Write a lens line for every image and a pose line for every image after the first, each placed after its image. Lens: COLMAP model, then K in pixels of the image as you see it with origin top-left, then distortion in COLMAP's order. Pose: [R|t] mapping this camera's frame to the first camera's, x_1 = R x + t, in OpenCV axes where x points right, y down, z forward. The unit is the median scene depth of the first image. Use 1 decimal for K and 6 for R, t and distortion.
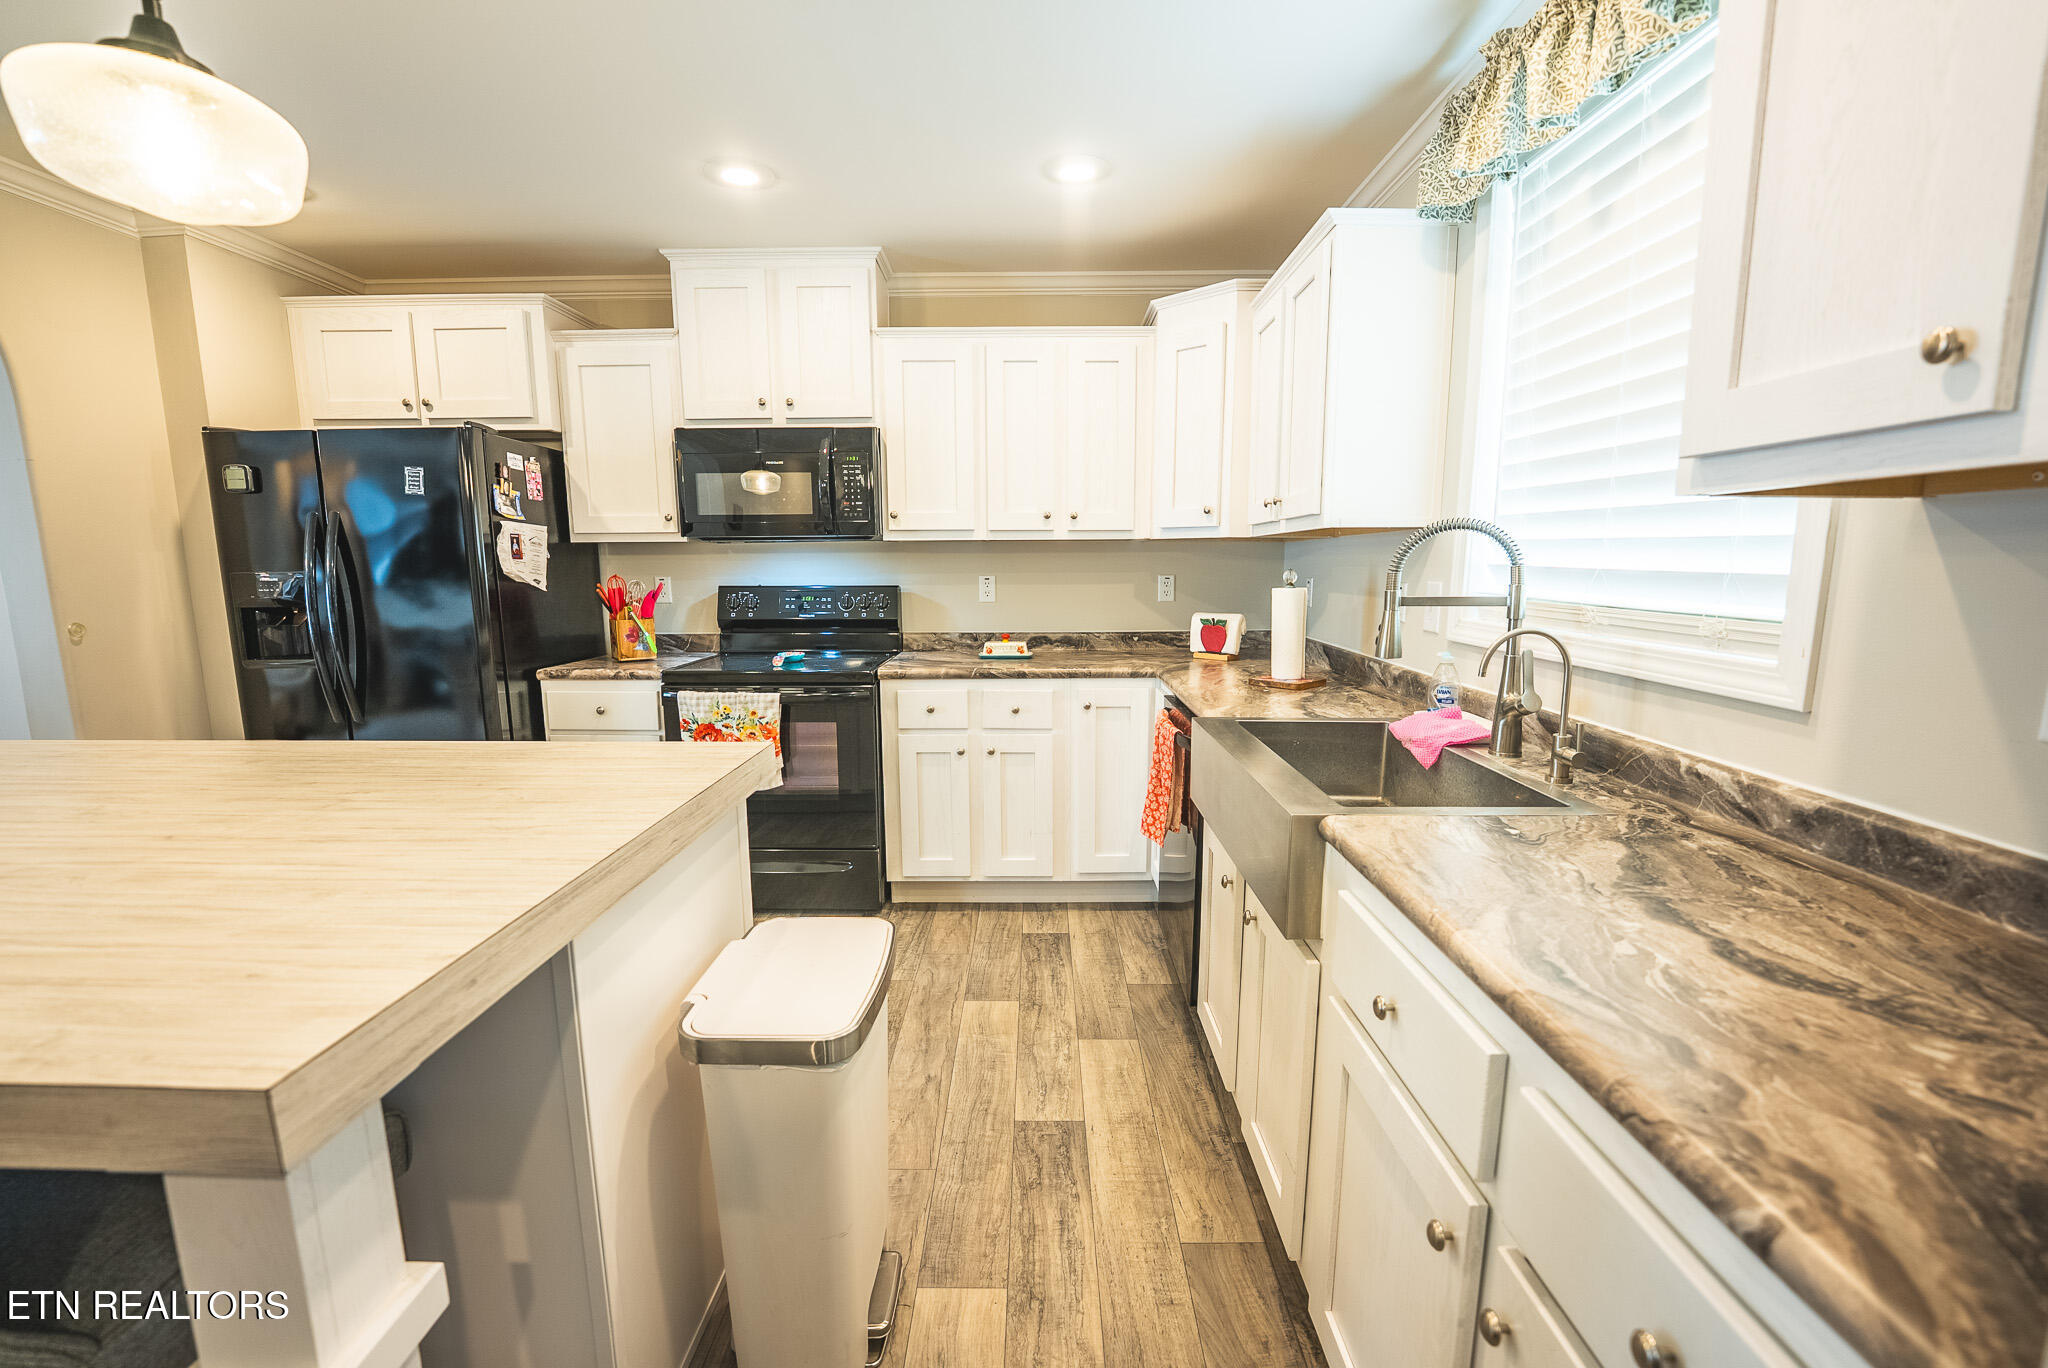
lens RADIAL K [[841.7, 0, 1023.1], [0, 841.7, 705.1], [0, 0, 1]] dist [-0.030229, 0.003735]
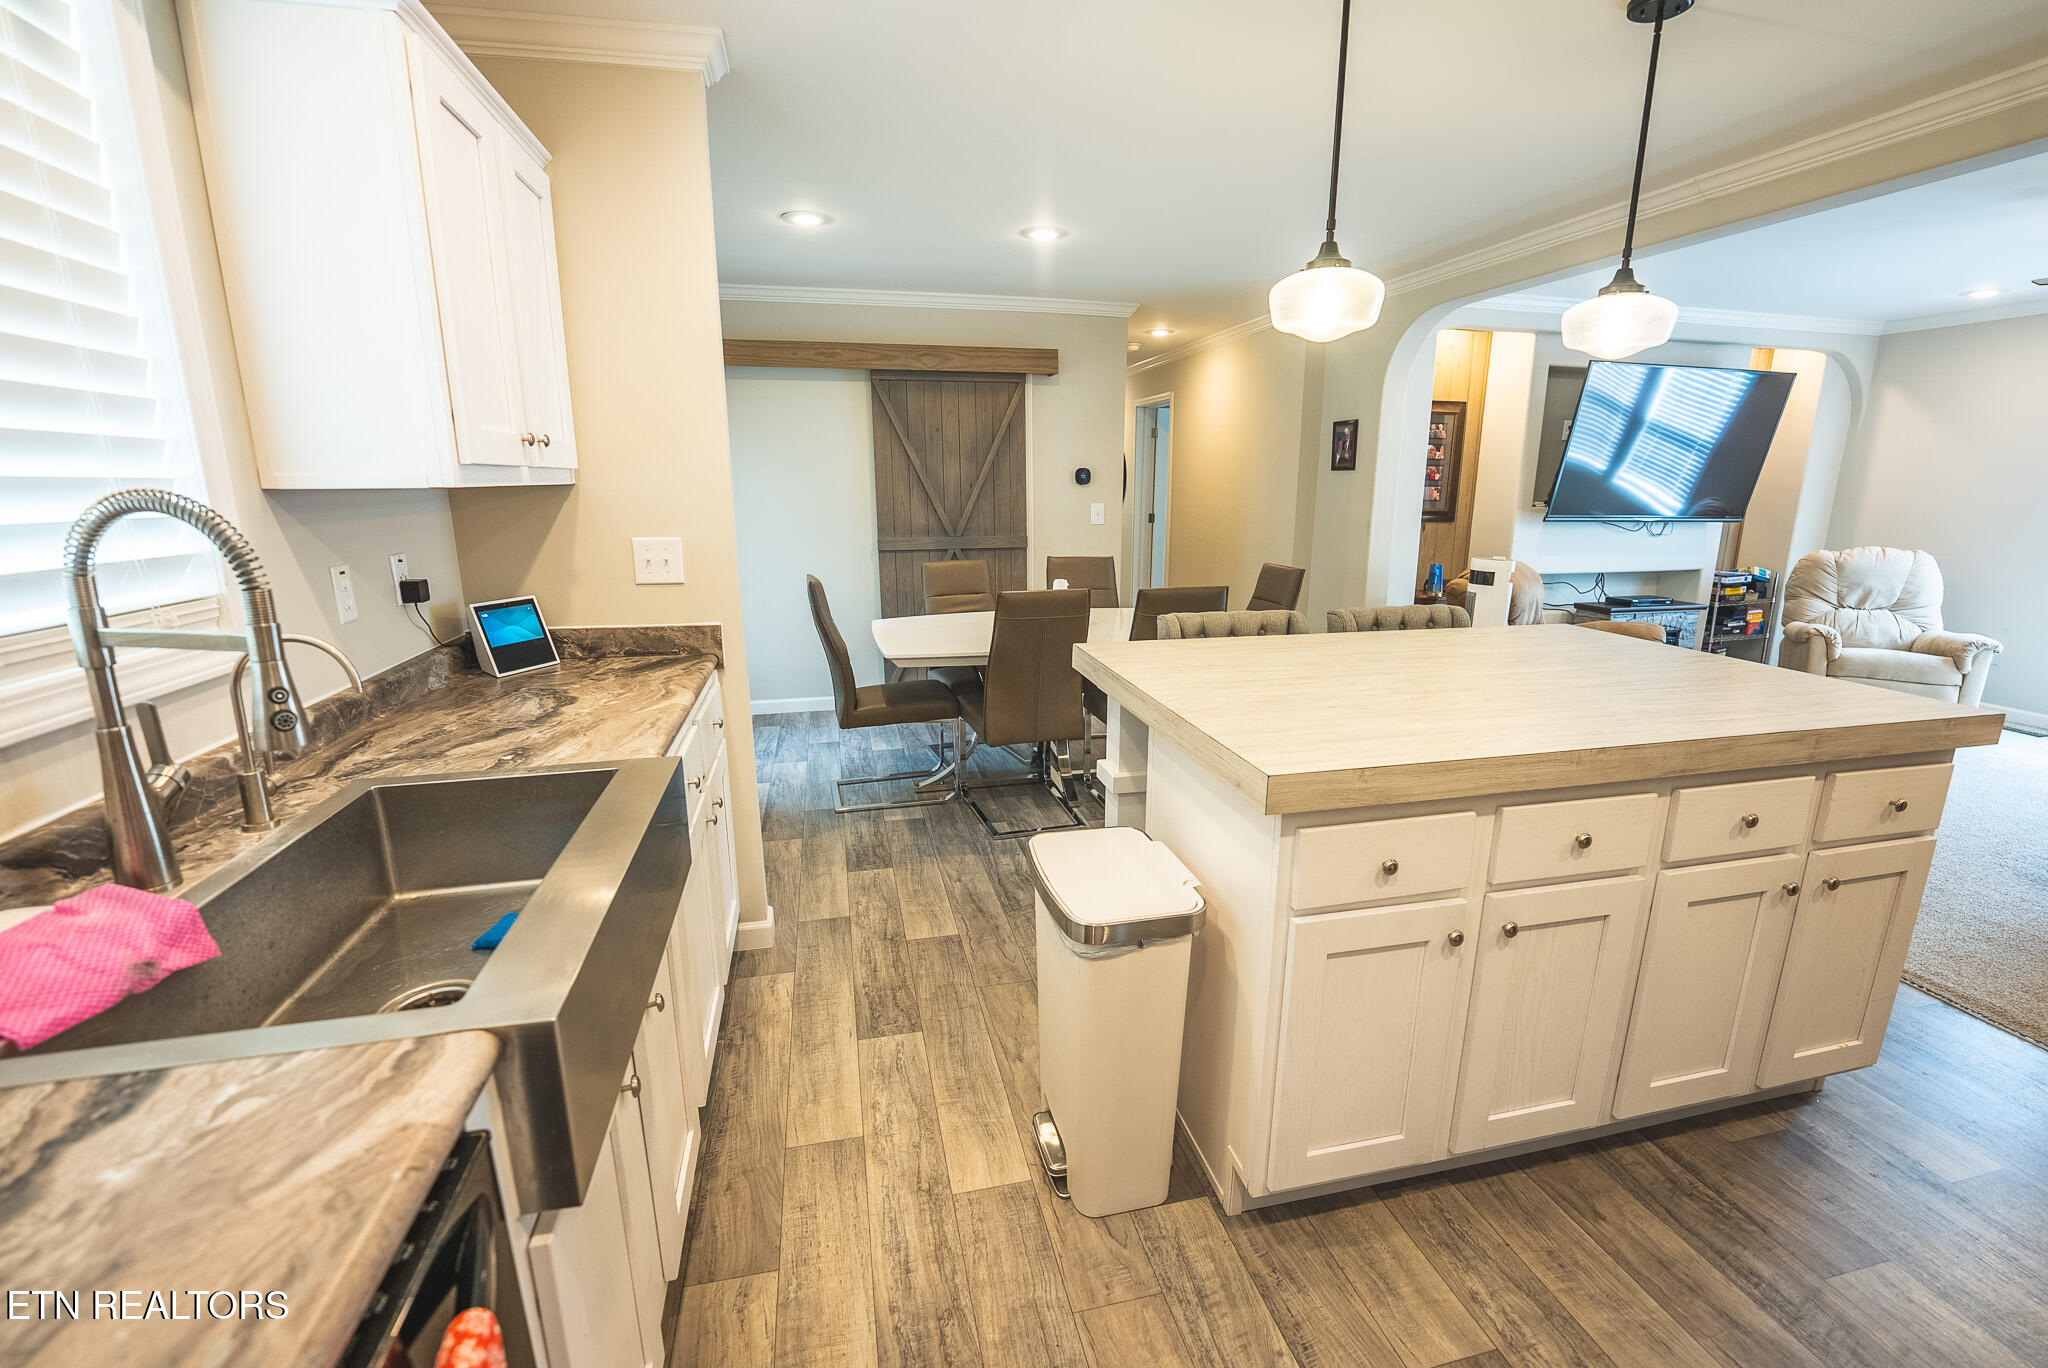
lens RADIAL K [[841.7, 0, 1032.1], [0, 841.7, 695.9], [0, 0, 1]] dist [-0.030229, 0.003735]
pose [[-0.968679, 0.062404, -0.240346, 0.105822], [-0.041080, 0.914296, 0.402958, -0.363680], [0.244894, 0.400211, -0.883096, 1.787213]]
